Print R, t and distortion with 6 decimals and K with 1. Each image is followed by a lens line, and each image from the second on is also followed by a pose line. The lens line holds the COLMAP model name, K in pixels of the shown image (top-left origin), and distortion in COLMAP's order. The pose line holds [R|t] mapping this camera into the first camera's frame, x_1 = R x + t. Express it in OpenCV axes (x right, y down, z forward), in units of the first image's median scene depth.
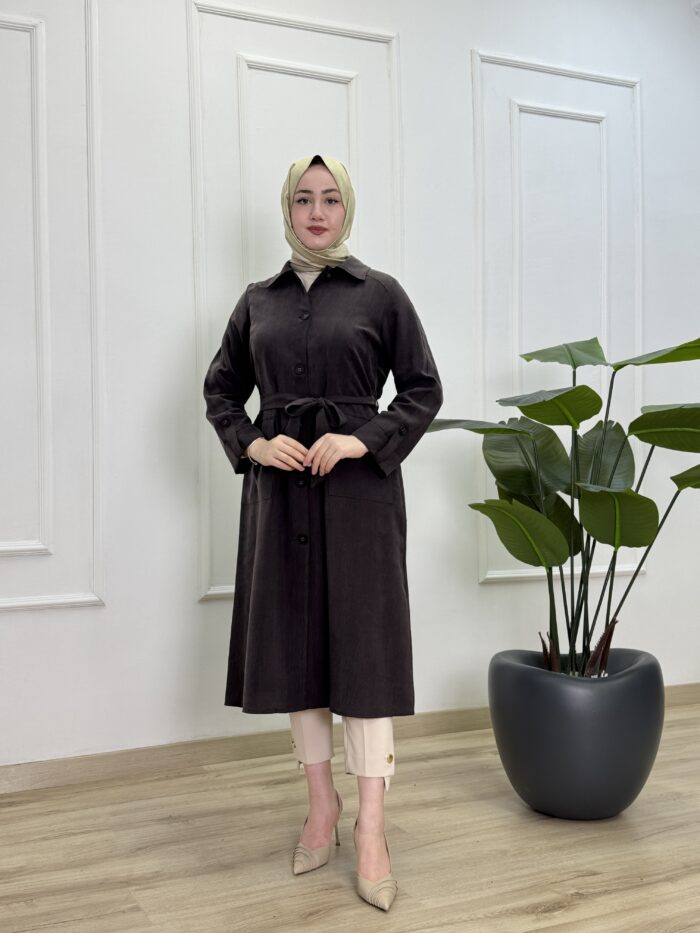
lens RADIAL K [[1050.6, 0, 348.6], [0, 1050.6, 464.3], [0, 0, 1]] dist [0.179087, -0.420221]
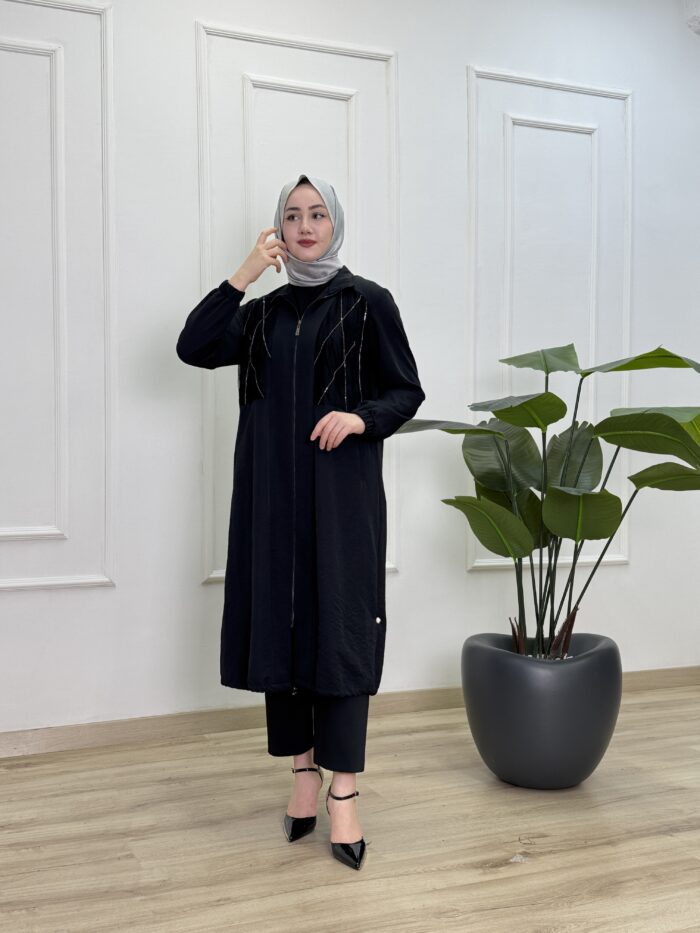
lens RADIAL K [[1048.0, 0, 349.1], [0, 1048.0, 466.3], [0, 0, 1]] dist [0.180315, -0.423765]
pose [[0.999401, 0.012547, -0.032266, 0.049464], [-0.011929, 0.999743, 0.019255, -0.015489], [0.032499, -0.018859, 0.999294, -0.085073]]
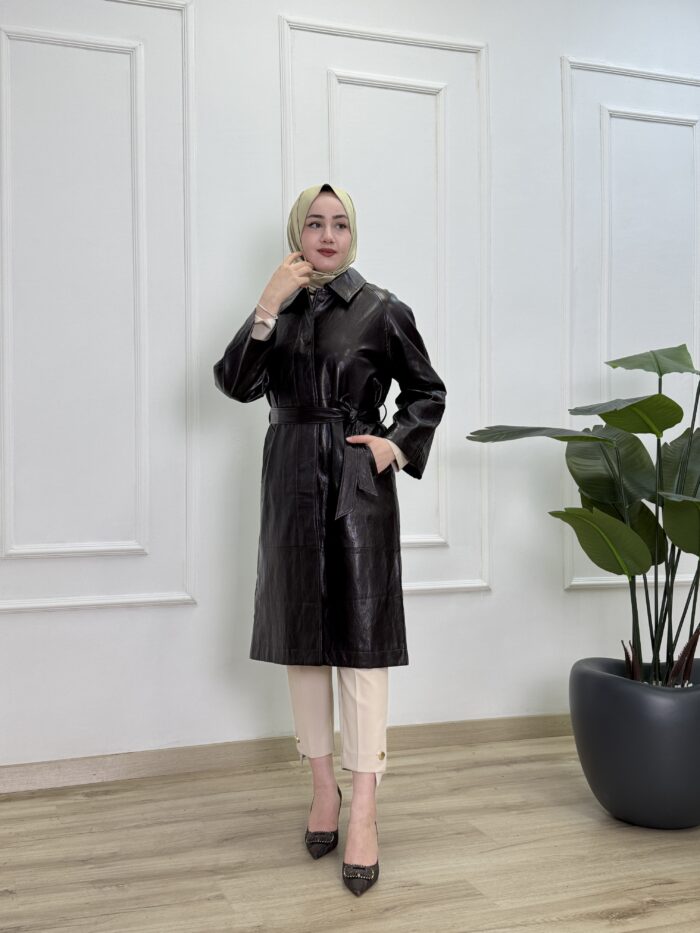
lens RADIAL K [[1048.0, 0, 349.1], [0, 1048.0, 466.3], [0, 0, 1]] dist [0.180315, -0.423765]
pose [[0.995816, 0.006831, -0.091130, 0.014364], [-0.006728, 0.999976, 0.001441, -0.005447], [0.091138, -0.000822, 0.995838, -0.019523]]
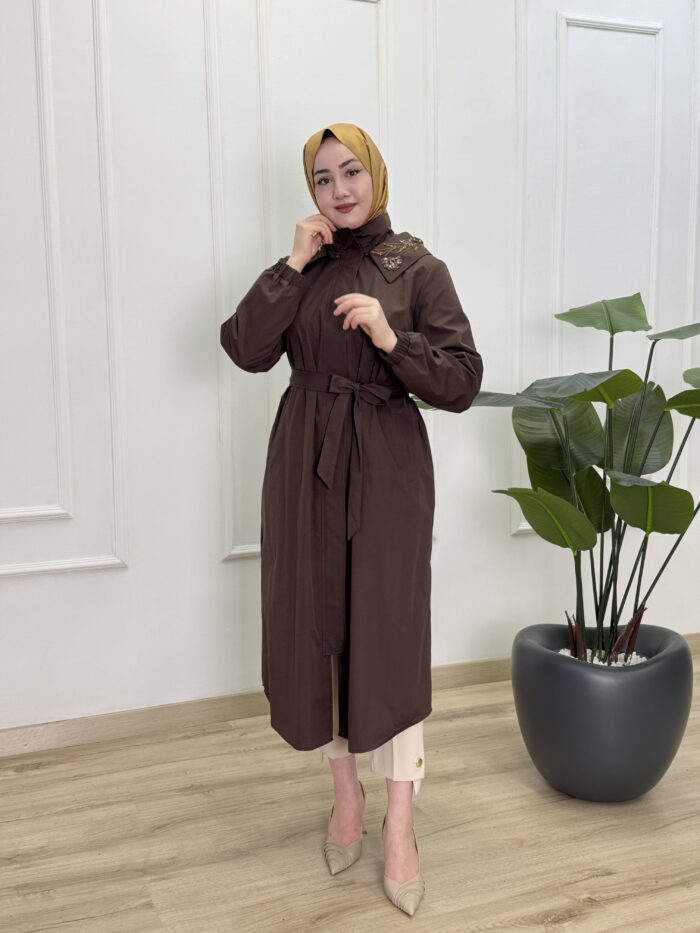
lens RADIAL K [[1051.1, 0, 351.3], [0, 1051.1, 467.3], [0, 0, 1]] dist [0.175798, -0.403564]
pose [[0.998762, 0.006469, -0.049321, 0.031400], [-0.000104, 0.991779, 0.127960, -0.098179], [0.049743, -0.127796, 0.990552, 0.044991]]
